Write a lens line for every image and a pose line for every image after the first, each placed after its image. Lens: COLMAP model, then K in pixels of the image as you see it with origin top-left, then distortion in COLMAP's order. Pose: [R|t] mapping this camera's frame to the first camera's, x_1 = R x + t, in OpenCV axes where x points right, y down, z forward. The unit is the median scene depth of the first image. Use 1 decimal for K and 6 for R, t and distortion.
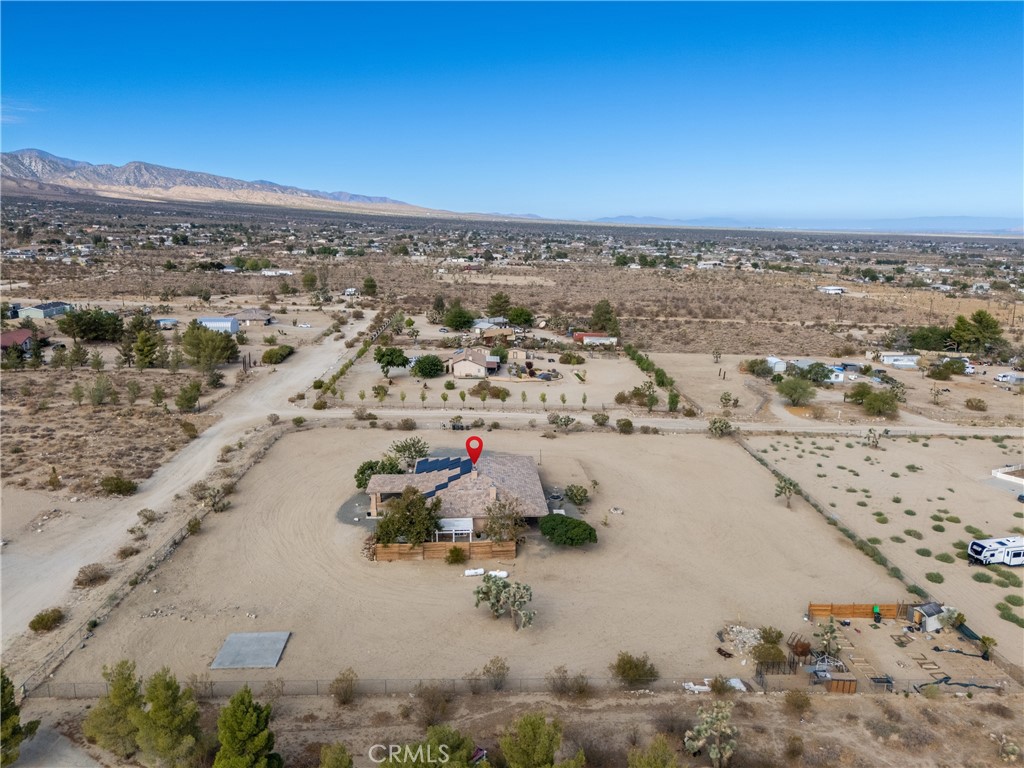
lens RADIAL K [[756.0, 0, 514.5], [0, 756.0, 363.1], [0, 0, 1]] dist [0.054817, -0.041750]
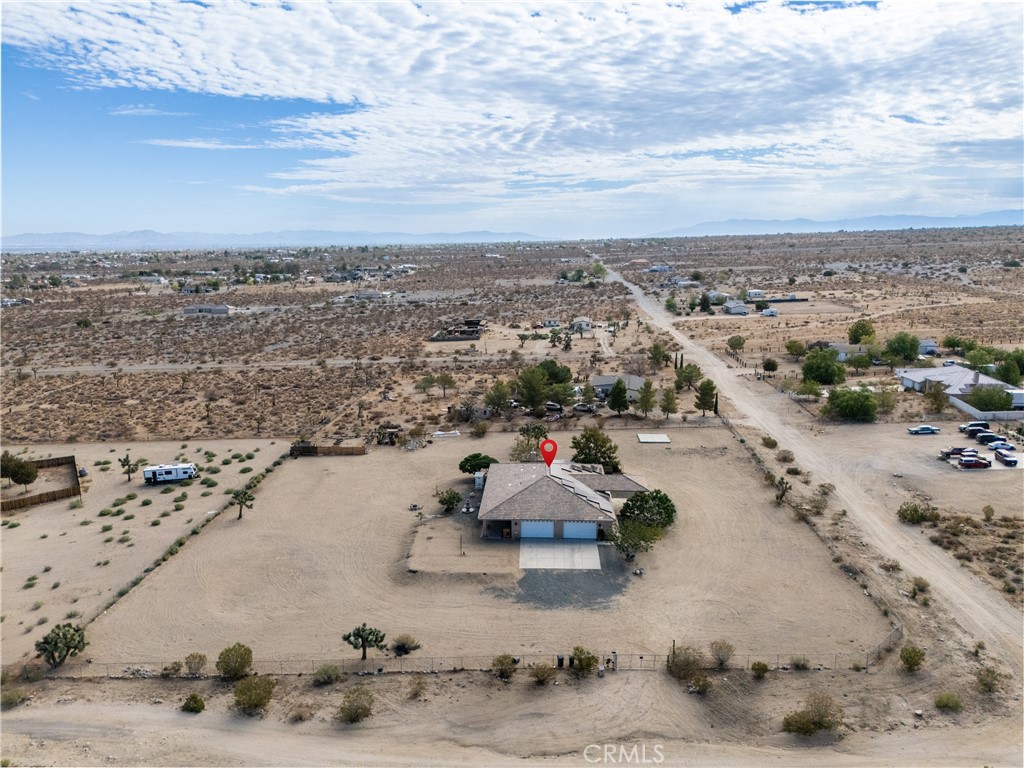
lens RADIAL K [[756.0, 0, 510.2], [0, 756.0, 384.9], [0, 0, 1]] dist [0.054817, -0.041750]
pose [[-0.994281, -0.021974, 0.104509, -0.103557], [0.019218, 0.925810, 0.377501, -0.356907], [-0.105051, 0.377351, -0.920093, 1.852123]]
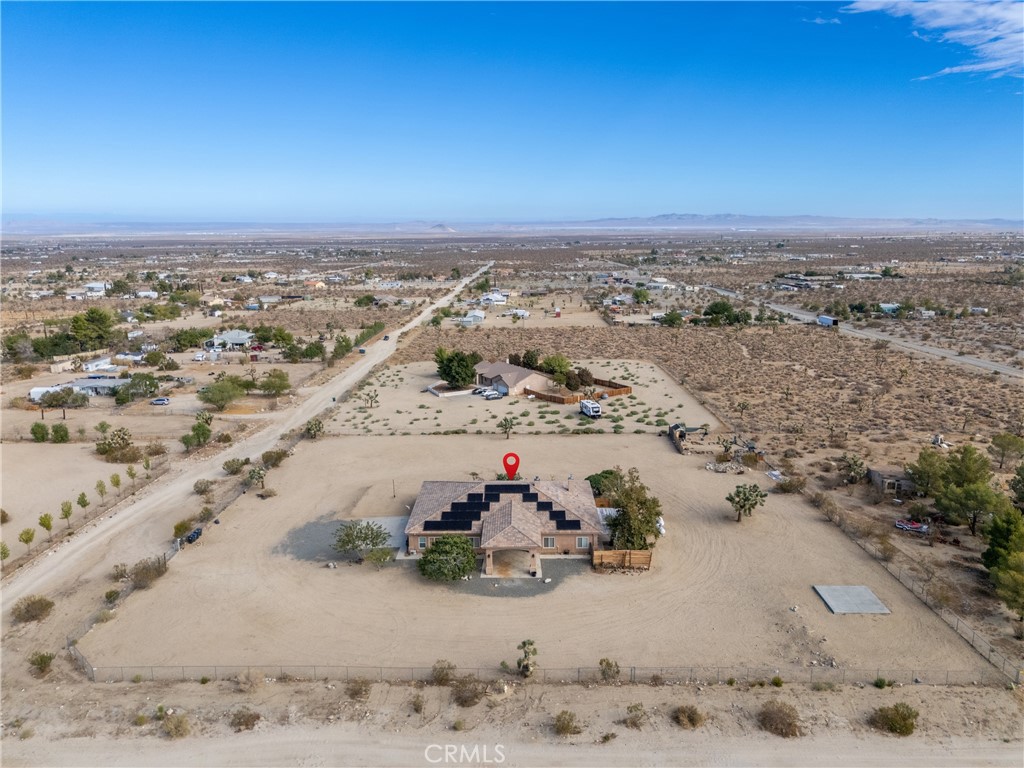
lens RADIAL K [[756.0, 0, 516.7], [0, 756.0, 385.2], [0, 0, 1]] dist [0.054817, -0.041750]
pose [[0.075702, -0.222768, 0.971928, -0.901883], [0.193658, 0.959450, 0.204824, -0.167274], [-0.978144, 0.172716, 0.115773, 0.824661]]
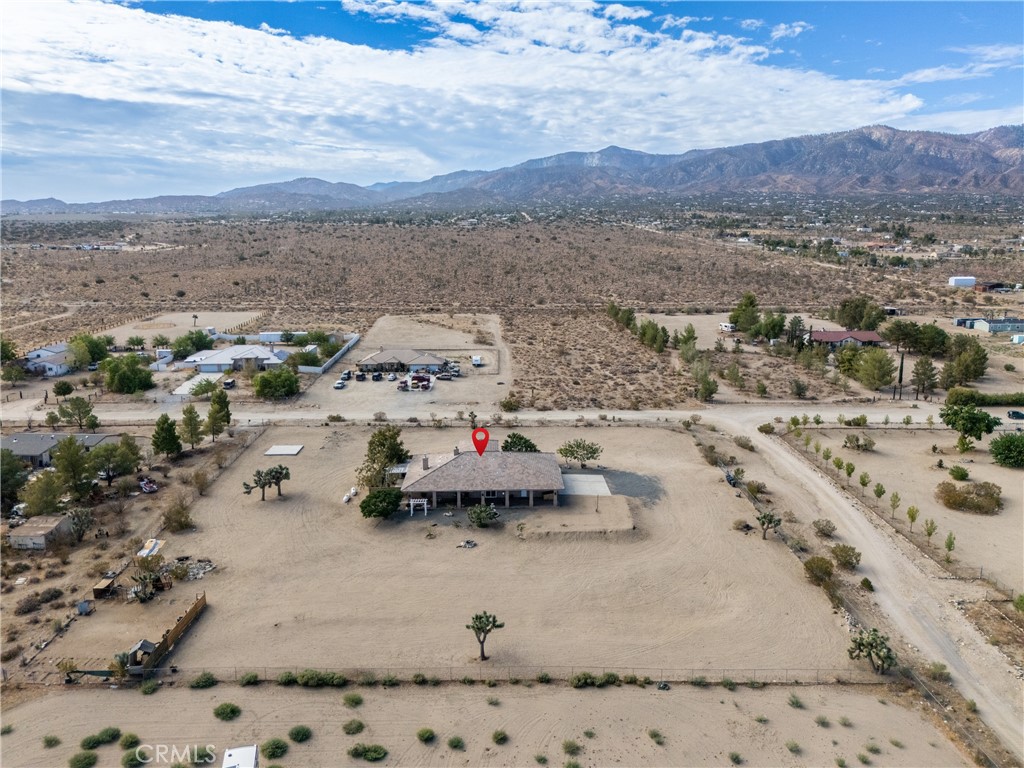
lens RADIAL K [[756.0, 0, 521.0], [0, 756.0, 389.4], [0, 0, 1]] dist [0.054817, -0.041750]
pose [[-0.030892, 0.199455, -0.979420, 0.987689], [-0.184436, 0.961924, 0.201709, -0.186492], [0.982359, 0.186871, 0.007071, 0.993238]]
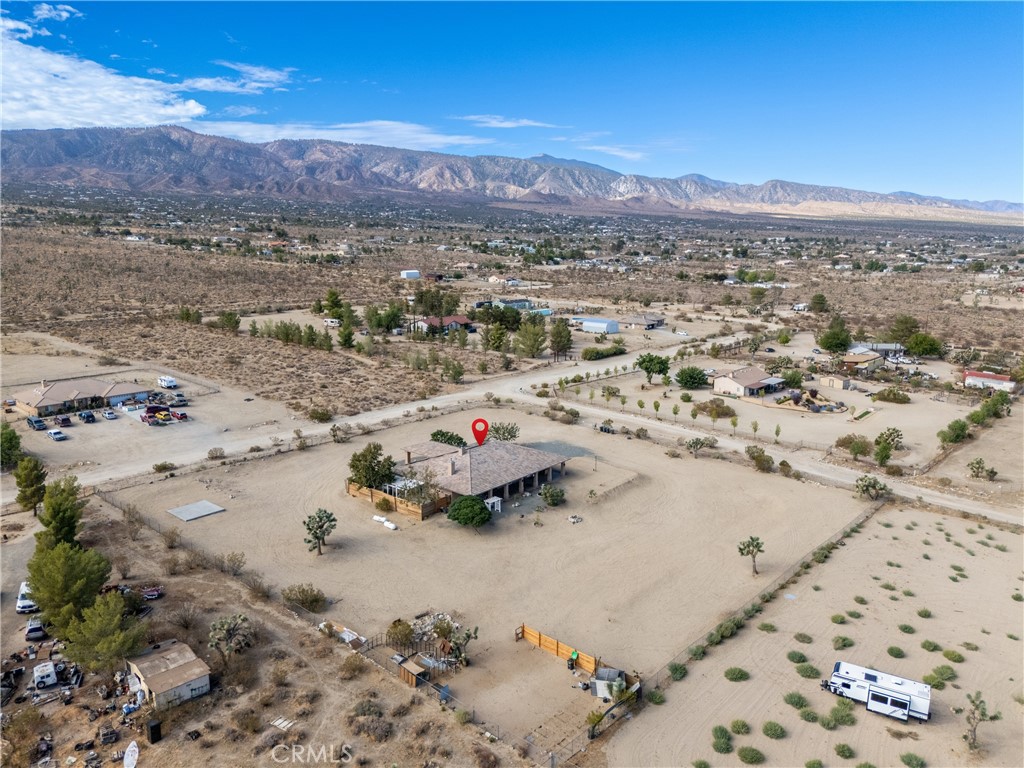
lens RADIAL K [[756.0, 0, 521.2], [0, 756.0, 358.8], [0, 0, 1]] dist [0.054817, -0.041750]
pose [[0.722641, 0.113488, -0.681844, 0.730535], [-0.129247, 0.991217, 0.028001, -0.036666], [0.679033, 0.067892, 0.730962, 0.188646]]
